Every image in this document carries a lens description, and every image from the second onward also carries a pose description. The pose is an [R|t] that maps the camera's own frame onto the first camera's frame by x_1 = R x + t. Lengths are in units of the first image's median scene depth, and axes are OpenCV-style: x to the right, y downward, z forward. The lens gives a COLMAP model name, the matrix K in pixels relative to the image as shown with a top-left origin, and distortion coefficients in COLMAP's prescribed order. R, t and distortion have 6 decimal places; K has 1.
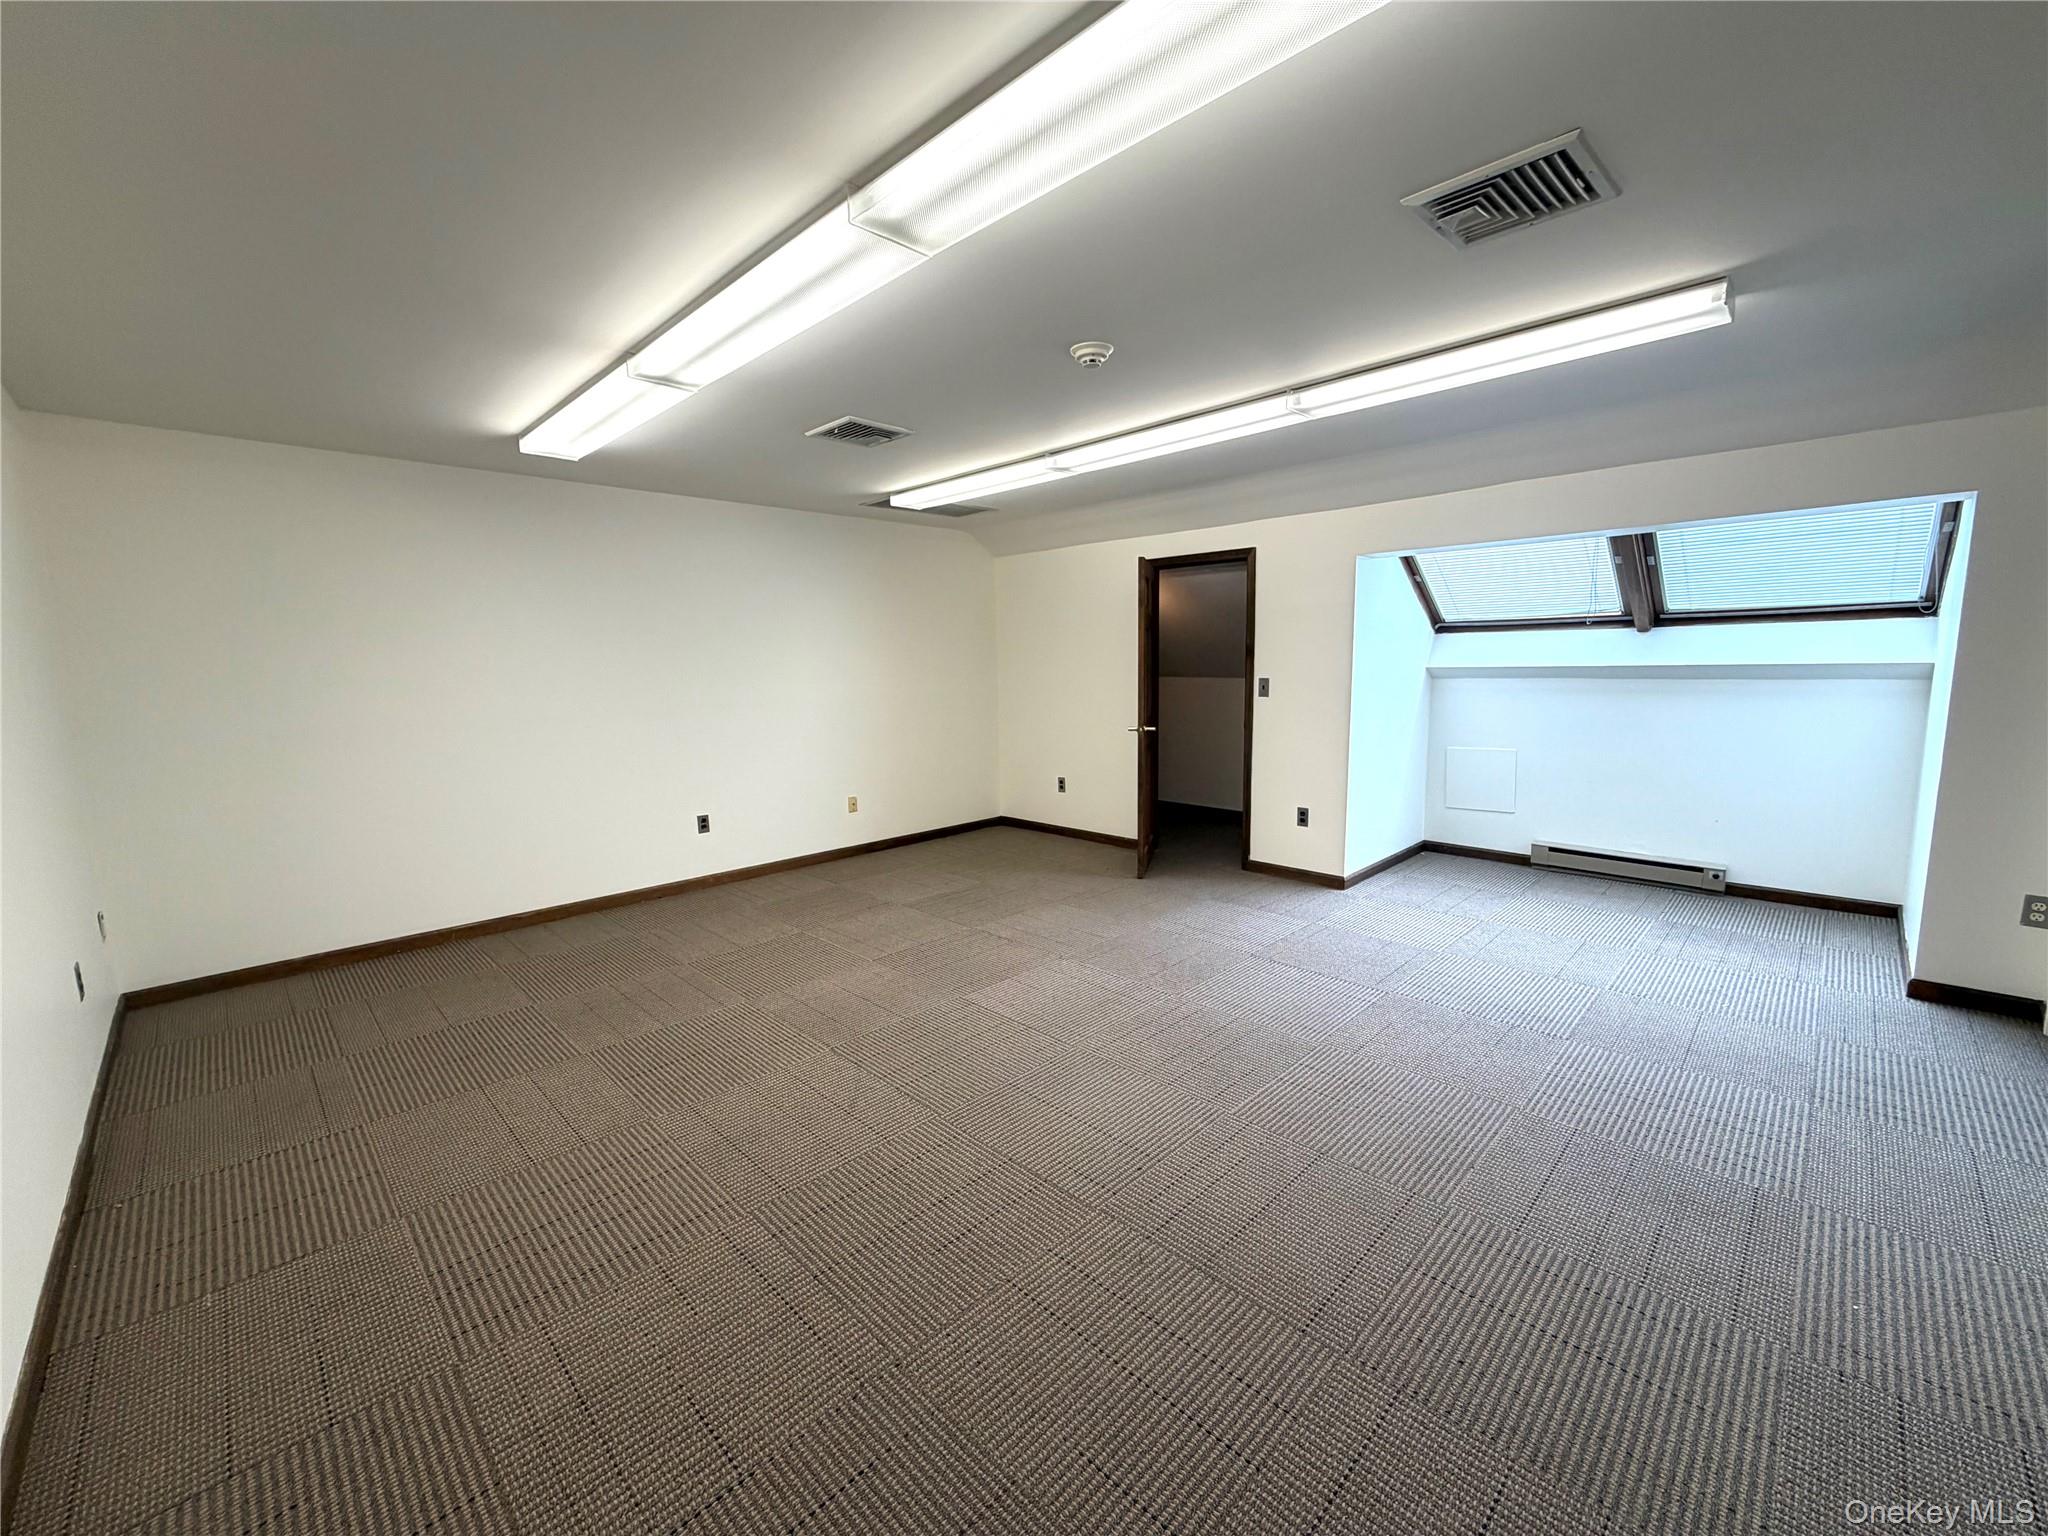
lens RADIAL K [[821.6, 0, 1012.6], [0, 821.6, 766.5], [0, 0, 1]] dist [-0.008003, 0.001957]
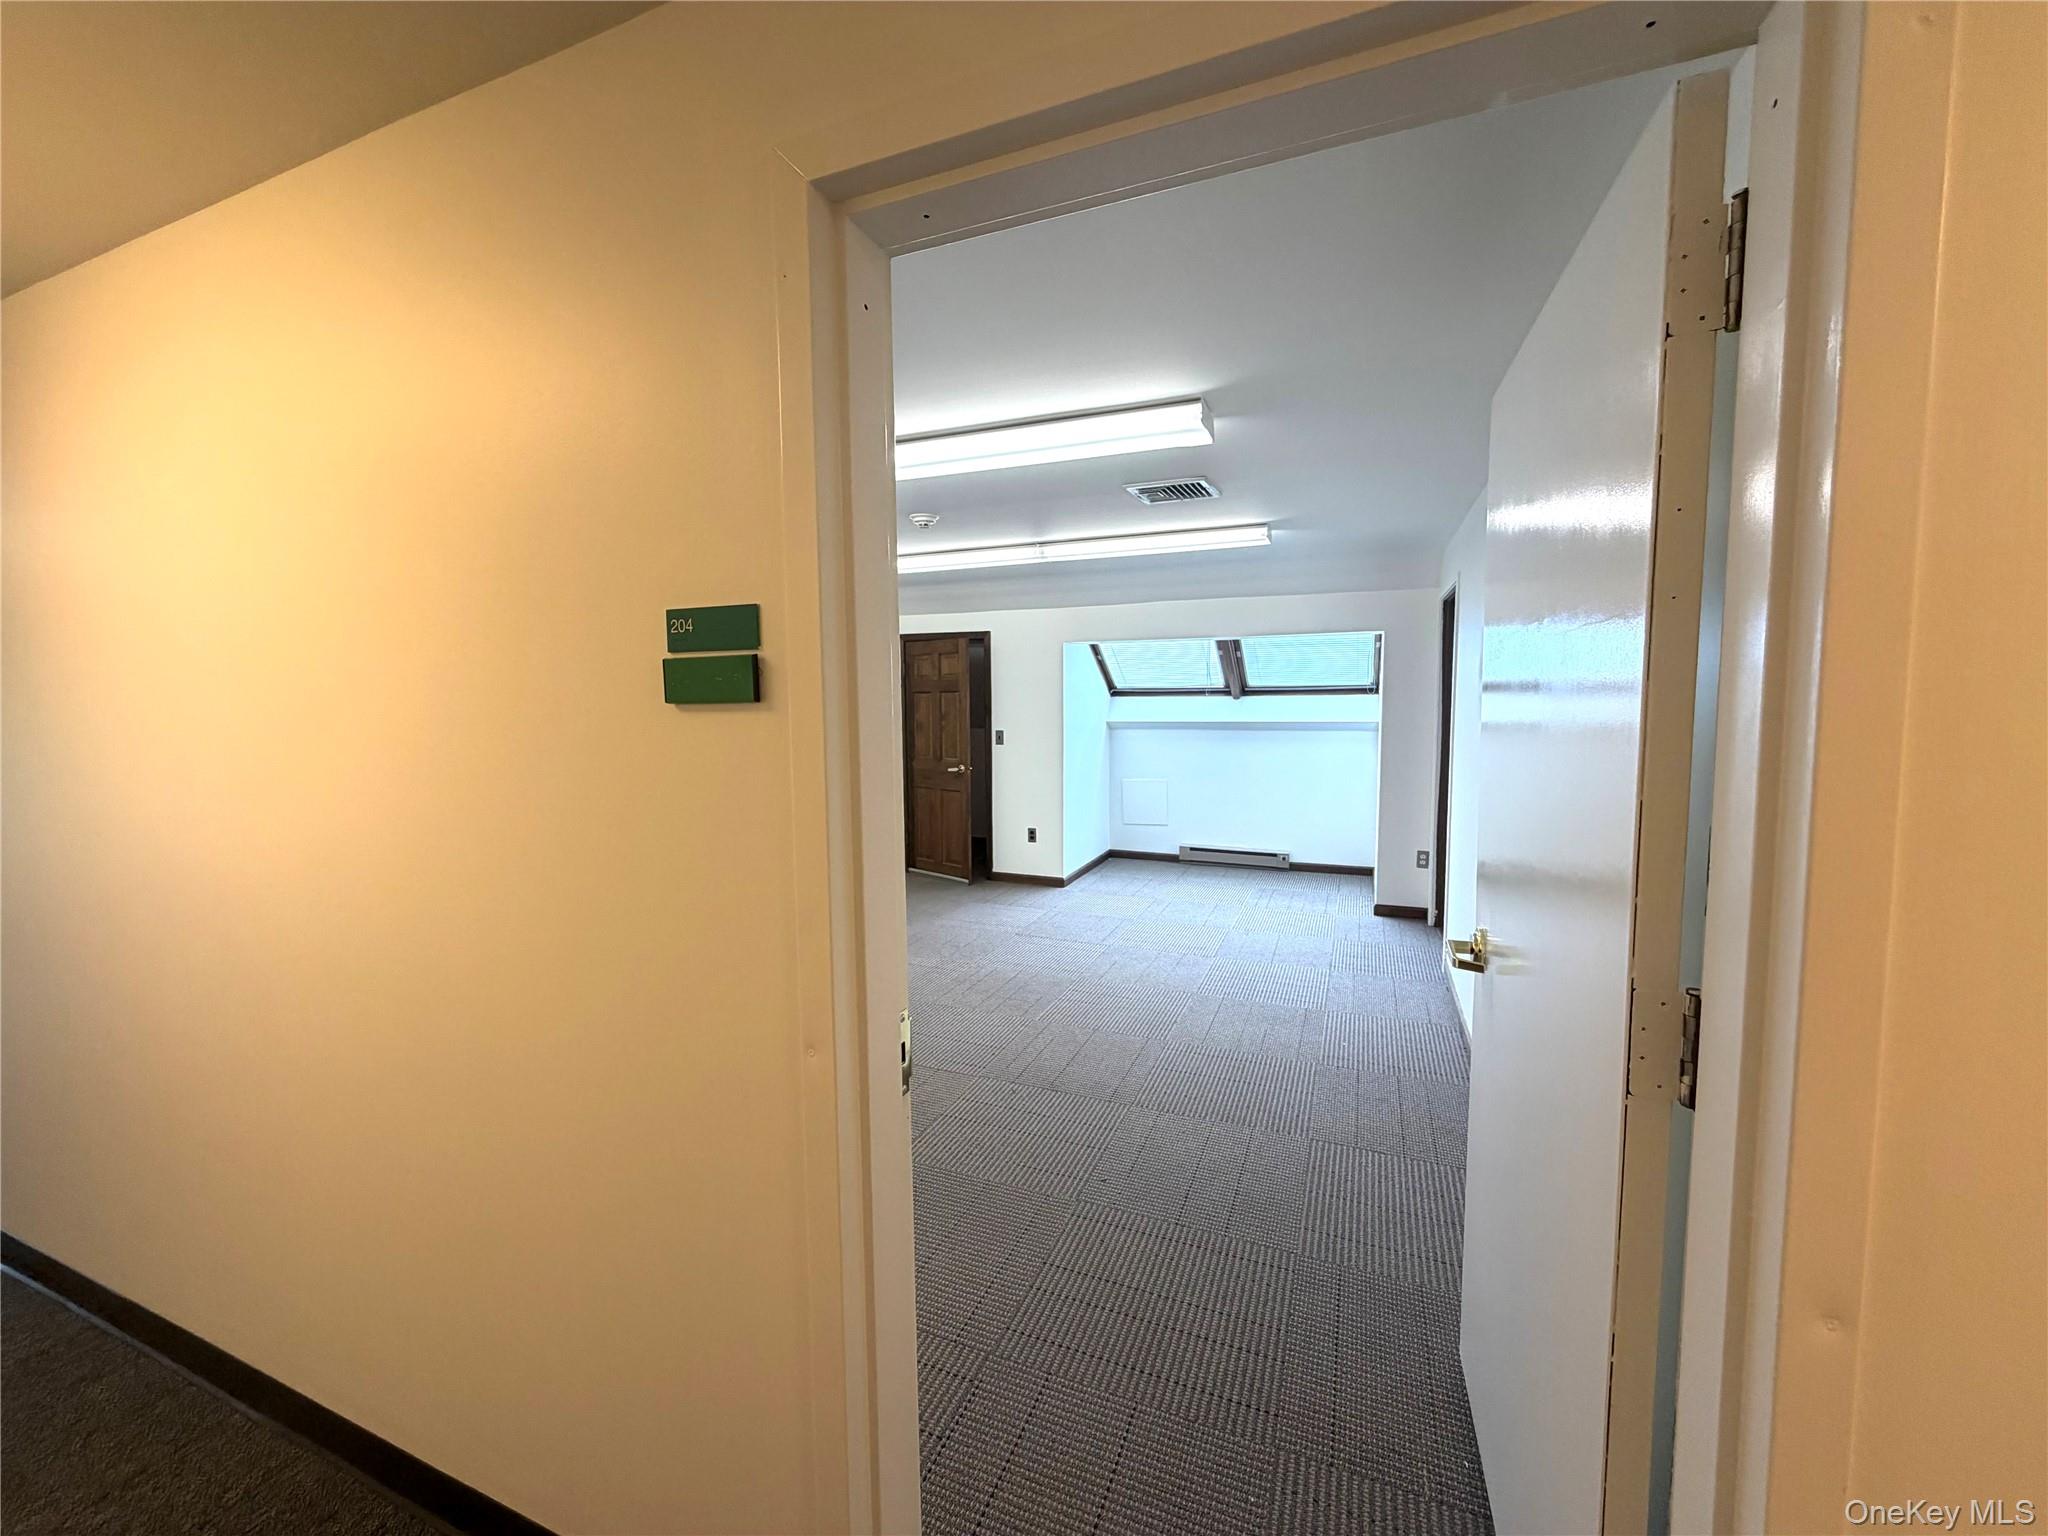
lens RADIAL K [[821.6, 0, 1025.0], [0, 821.6, 758.2], [0, 0, 1]] dist [-0.008003, 0.001957]
pose [[0.919053, -0.017218, 0.393757, -0.226395], [0.040938, 0.997812, -0.051920, 0.007840], [-0.392001, 0.063836, 0.917747, -0.279768]]
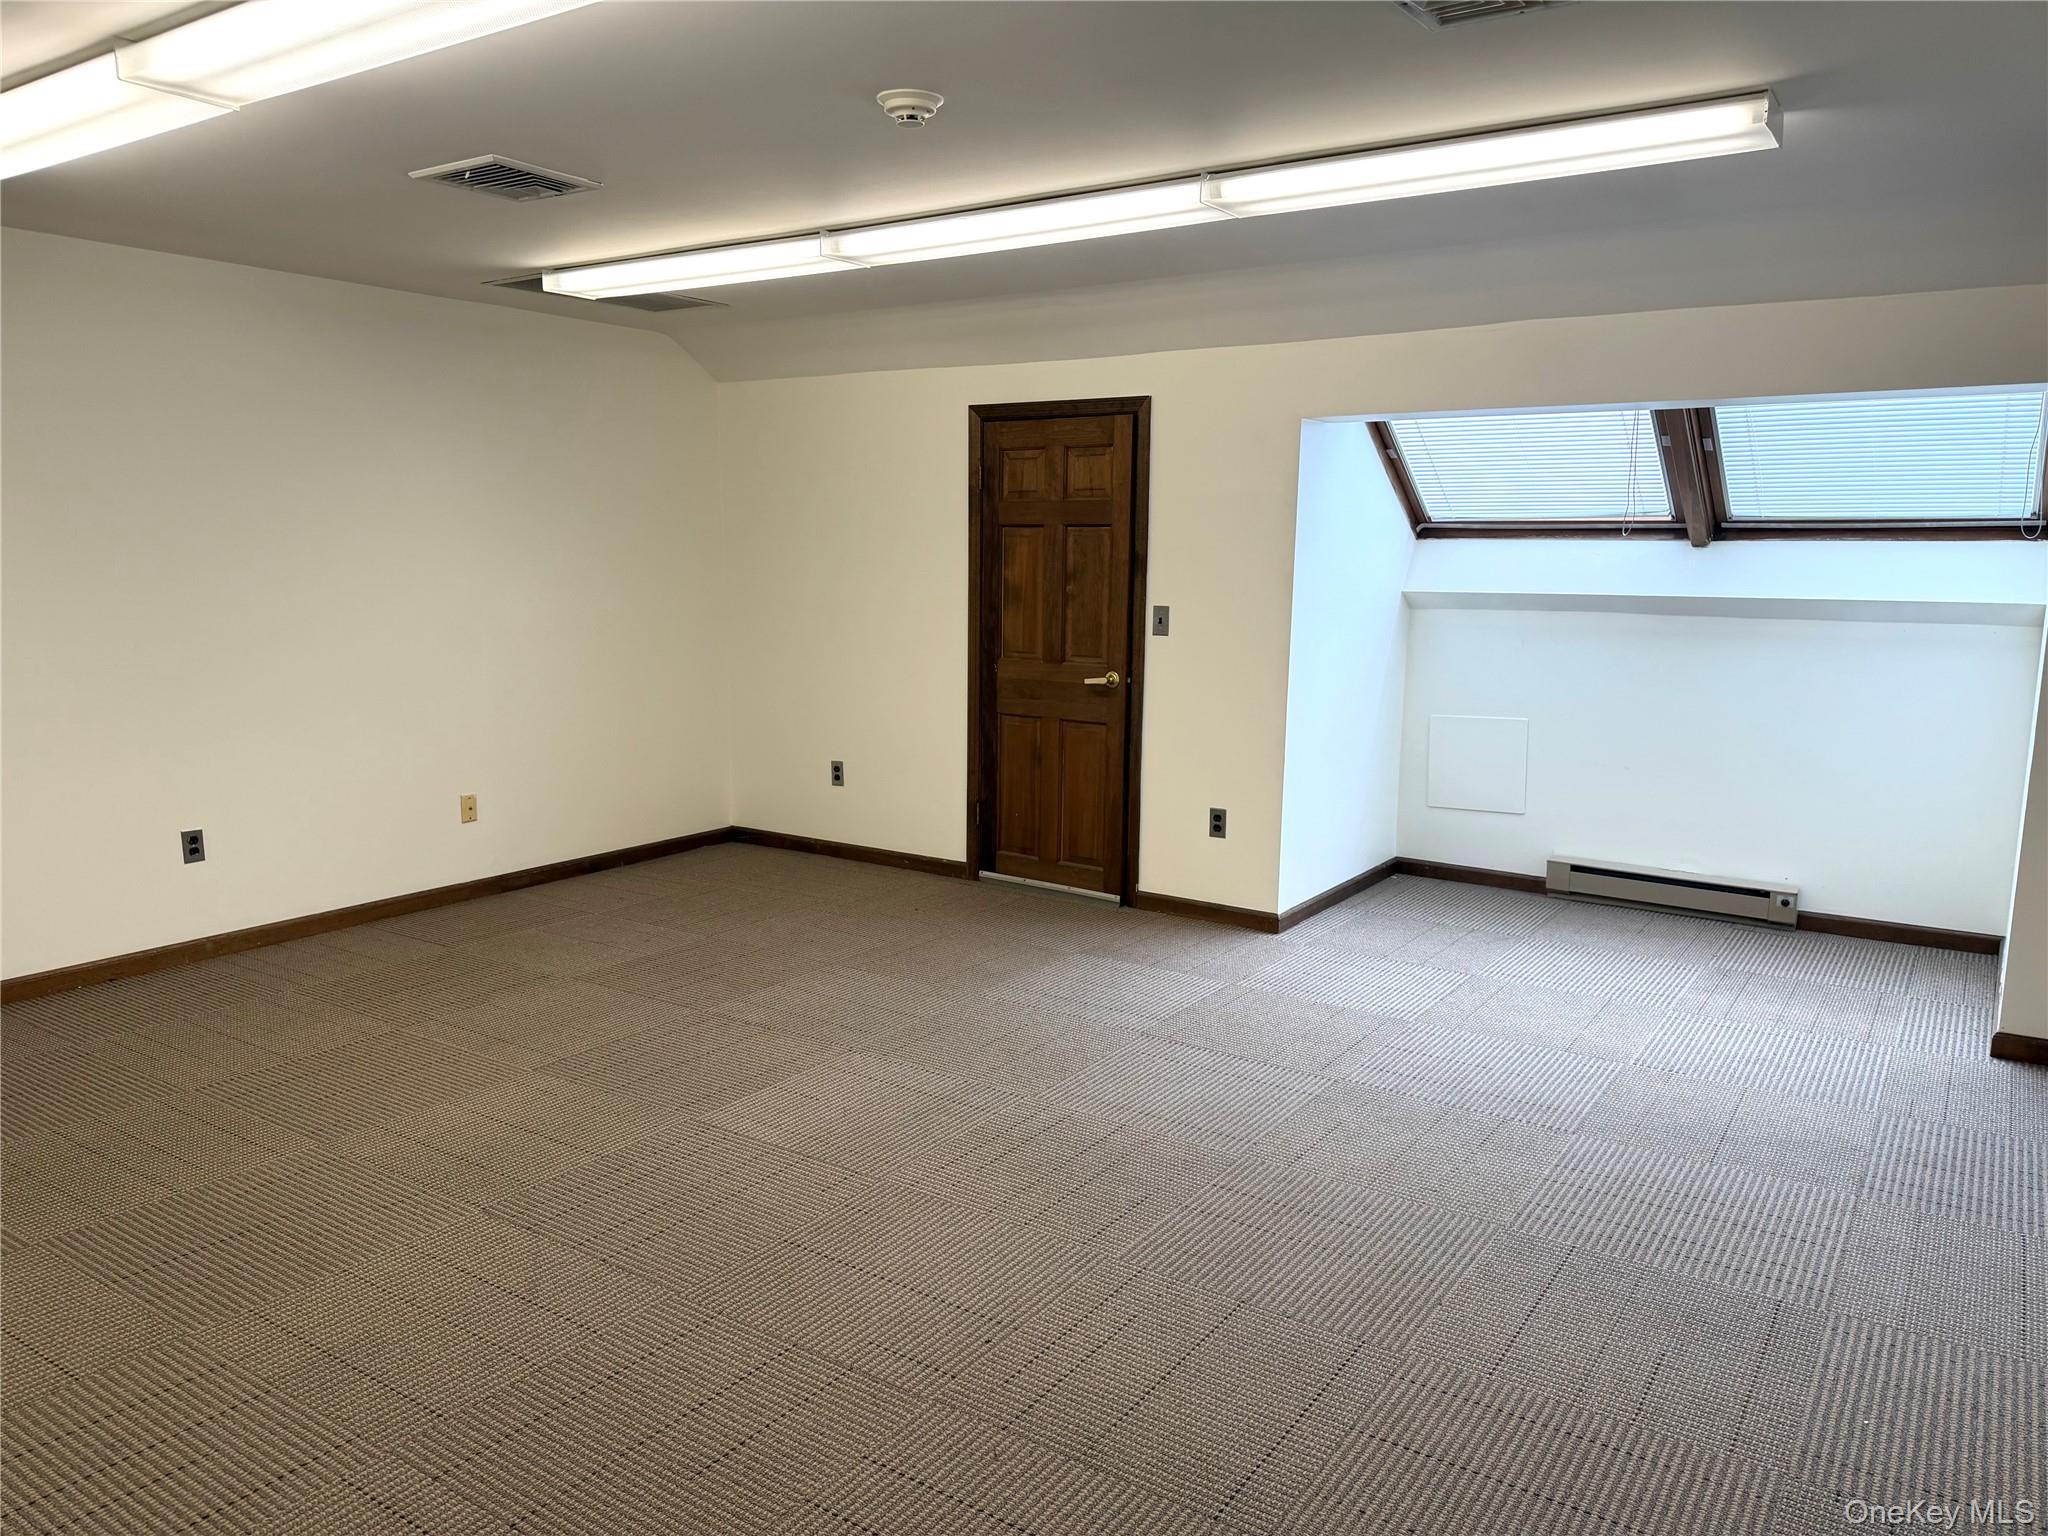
lens RADIAL K [[1445.9, 0, 1010.2], [0, 1445.9, 784.0], [0, 0, 1]] dist [0.039337, -0.061904]
pose [[0.980854, -0.004478, 0.194695, -0.034908], [-0.001853, 0.999476, 0.032326, -0.006950], [-0.194737, -0.032067, 0.980331, -0.101210]]
